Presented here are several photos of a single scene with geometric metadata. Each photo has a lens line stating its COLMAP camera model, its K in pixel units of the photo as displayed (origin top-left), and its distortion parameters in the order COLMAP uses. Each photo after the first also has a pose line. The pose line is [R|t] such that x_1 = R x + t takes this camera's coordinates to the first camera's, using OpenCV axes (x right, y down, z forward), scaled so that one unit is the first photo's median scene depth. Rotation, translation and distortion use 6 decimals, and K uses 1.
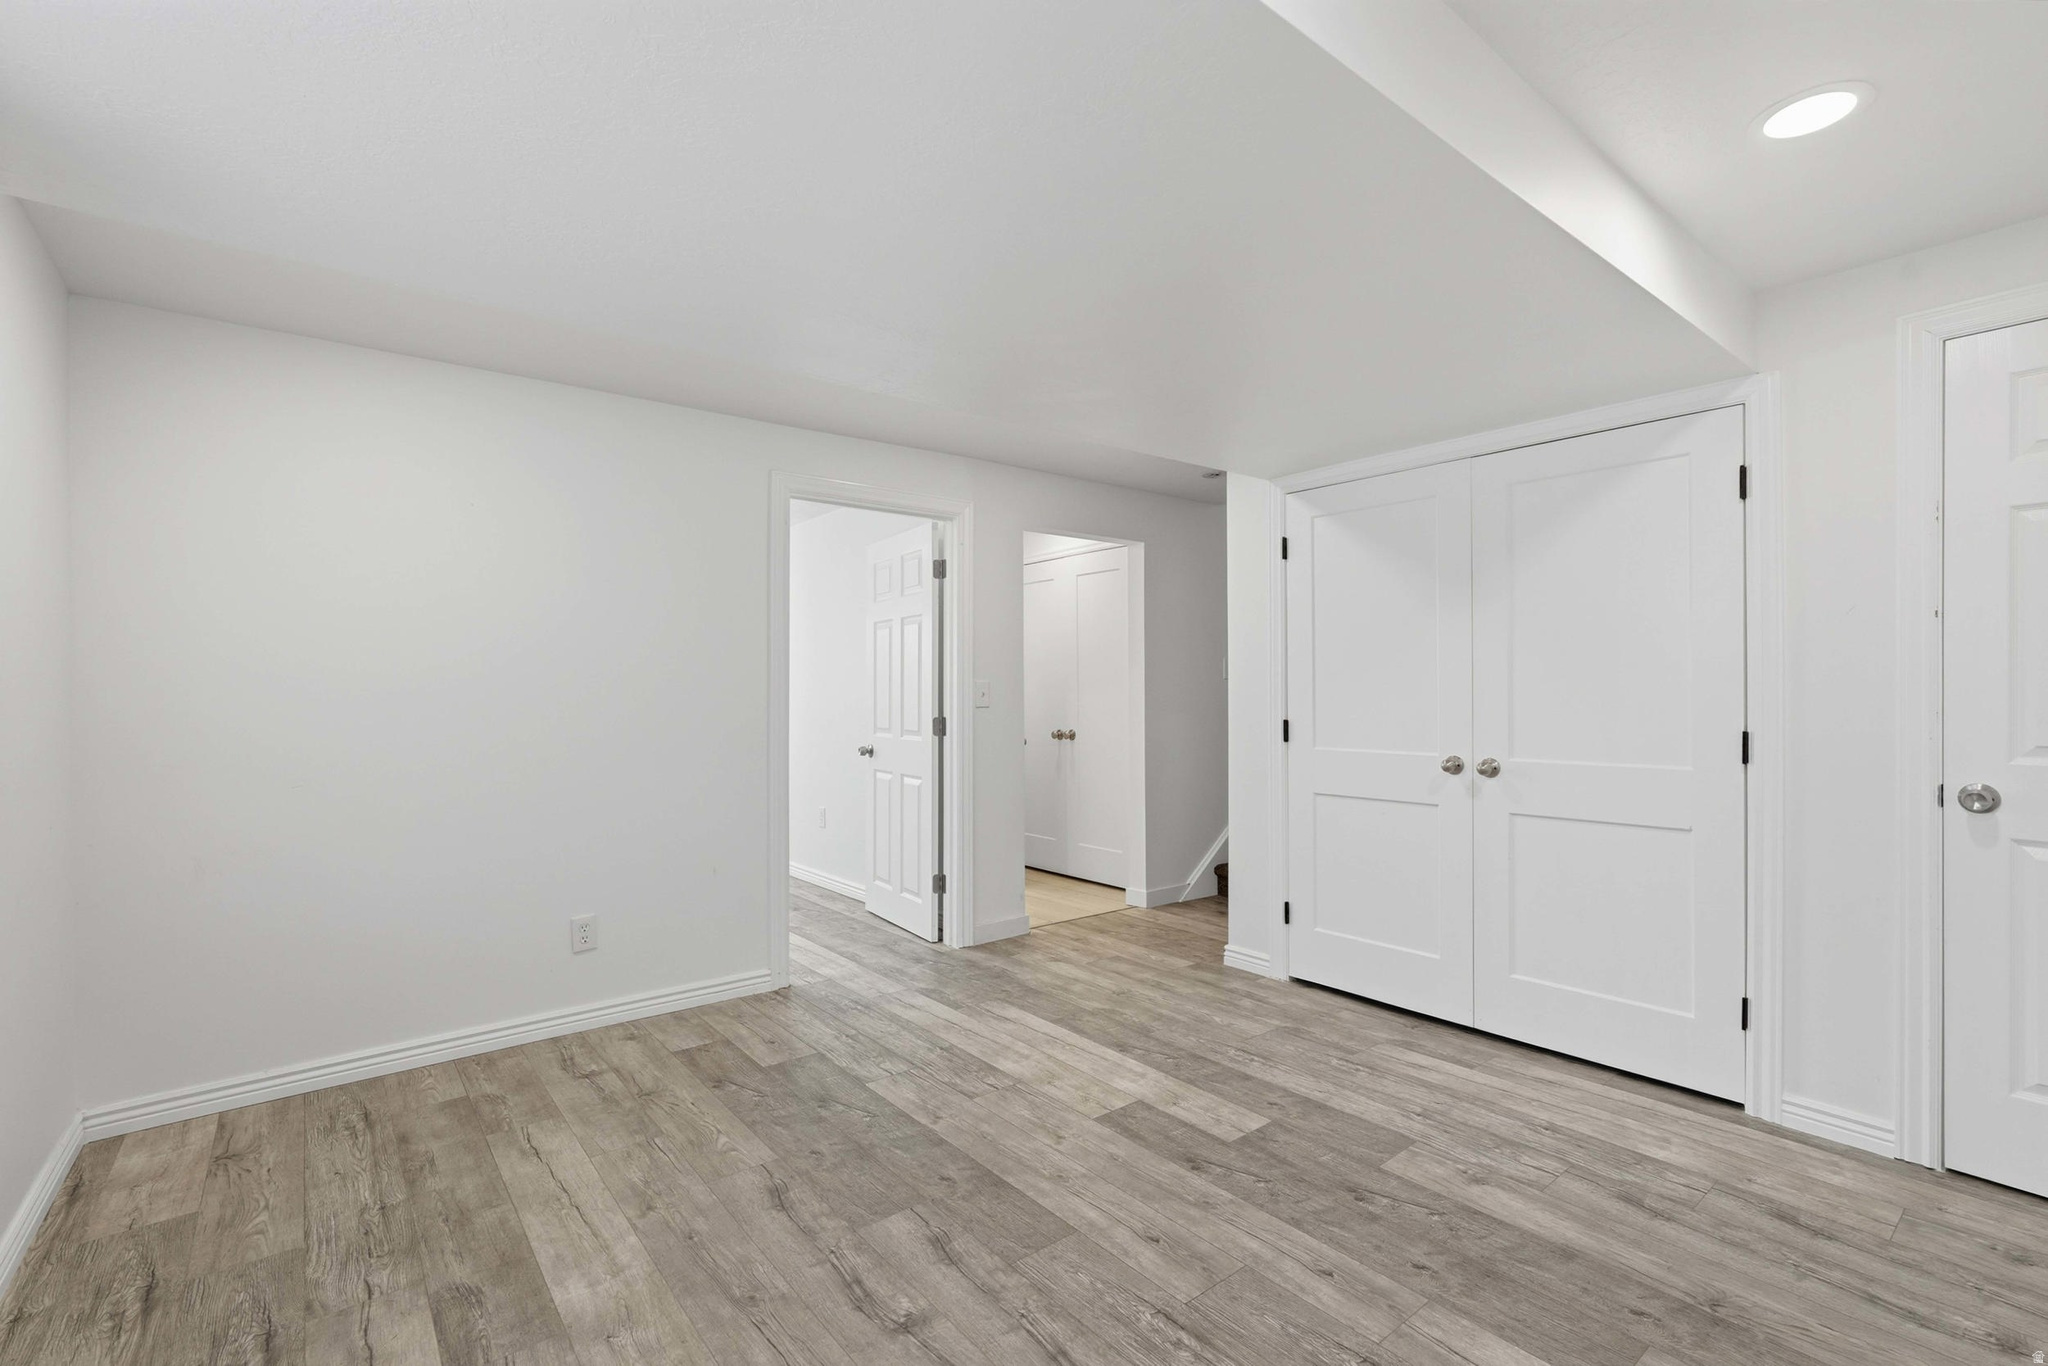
lens RADIAL K [[921.3, 0, 1018.6], [0, 921.3, 691.5], [0, 0, 1]] dist [-0.015154, 0.014675]
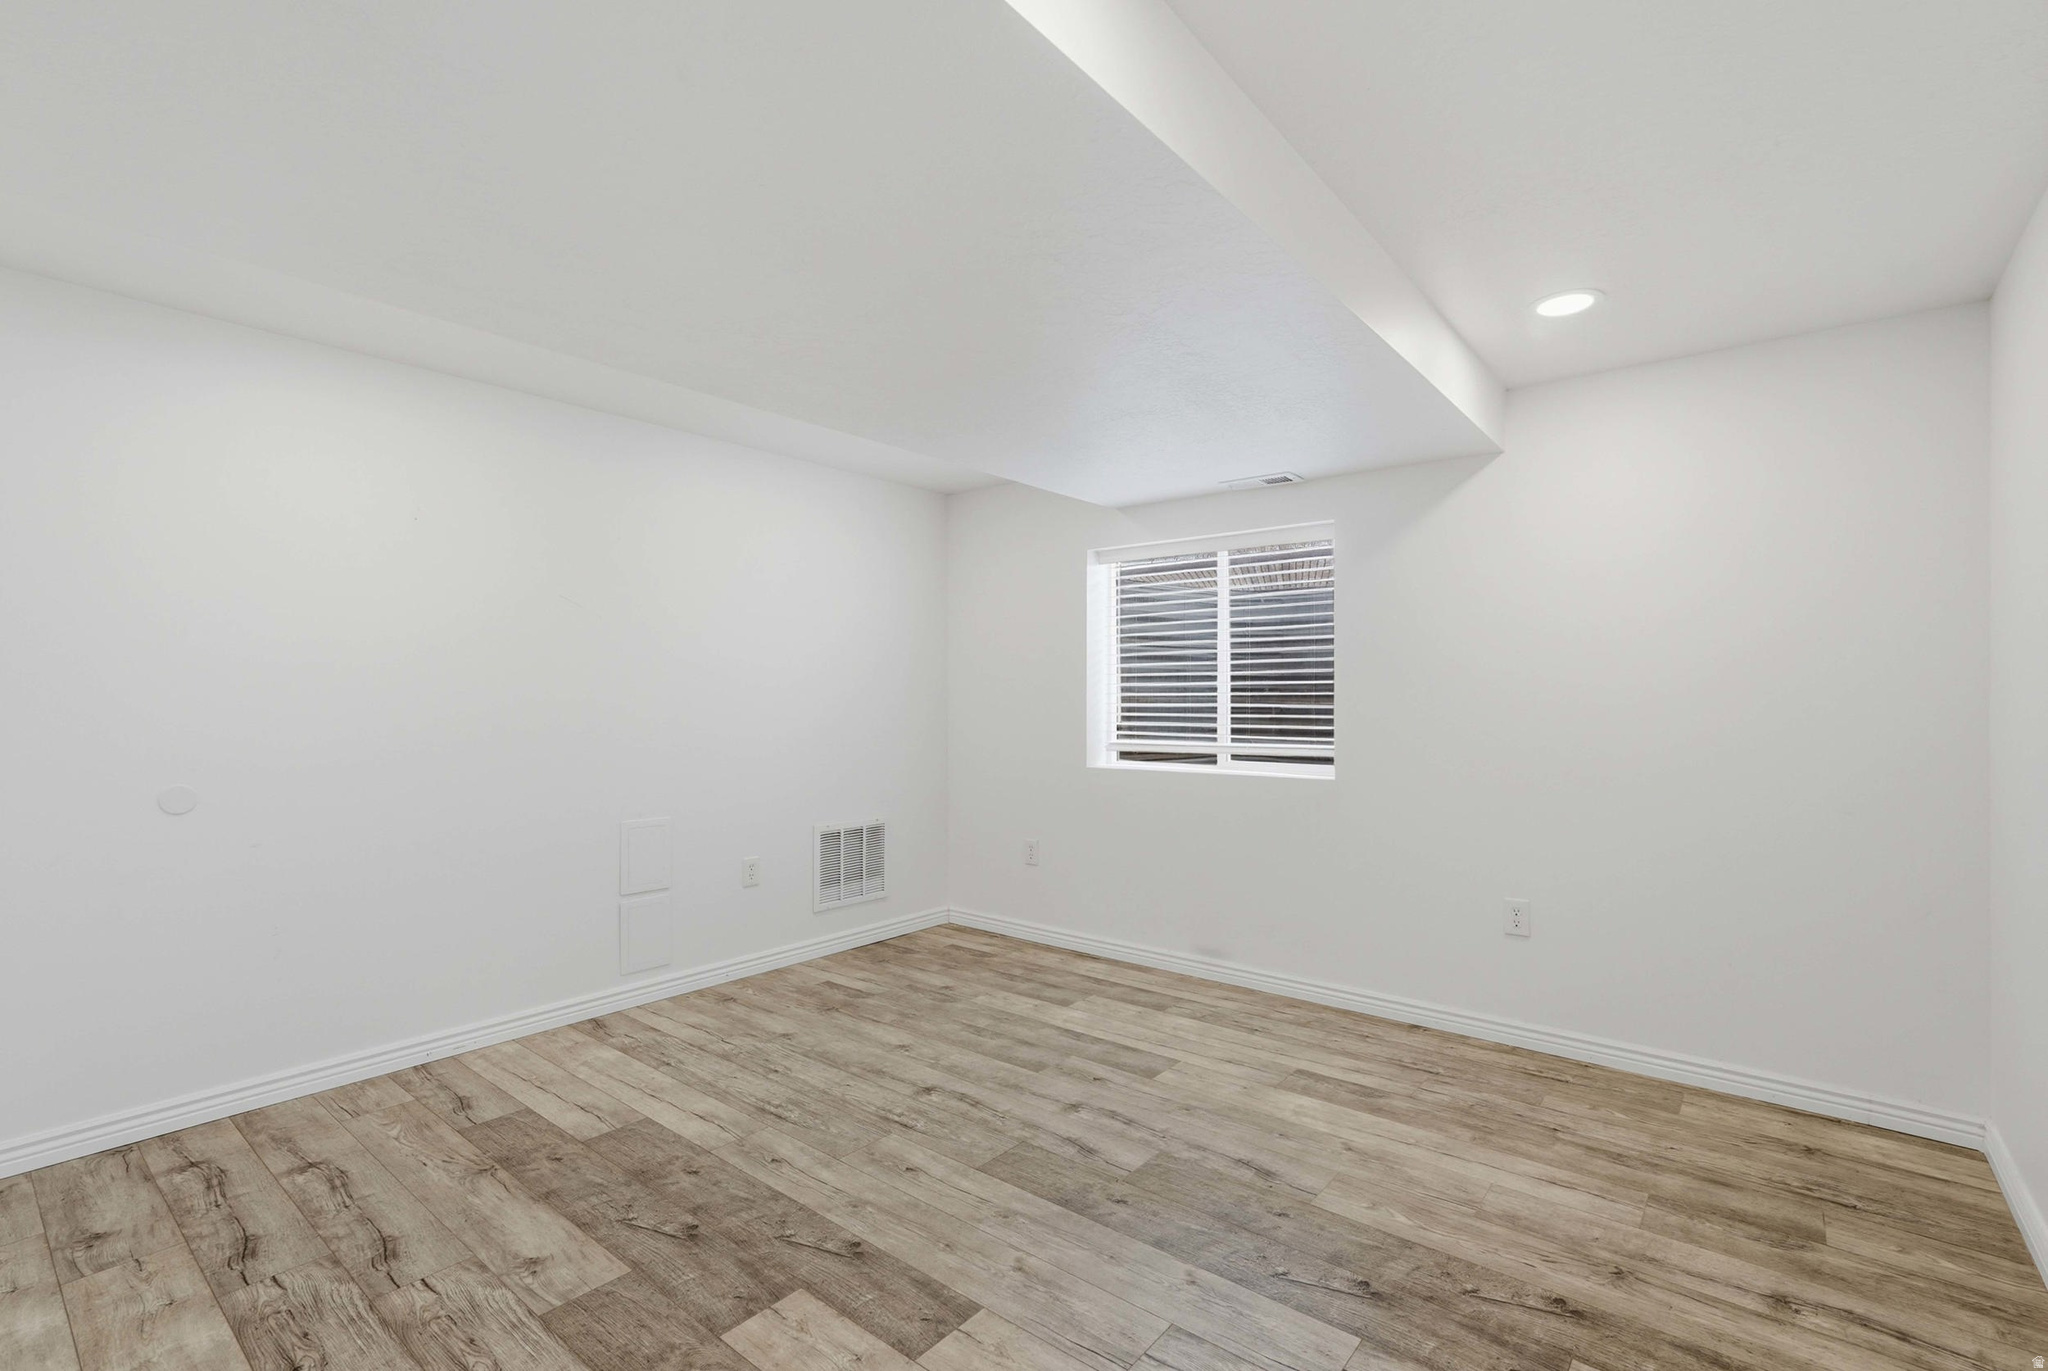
lens RADIAL K [[921.3, 0, 1018.6], [0, 921.3, 694.0], [0, 0, 1]] dist [-0.015154, 0.014675]
pose [[-0.977652, 0.003123, -0.210208, 0.231220], [0.003582, 0.999992, -0.001802, -0.003419], [0.210201, -0.002515, -0.977655, 1.956859]]
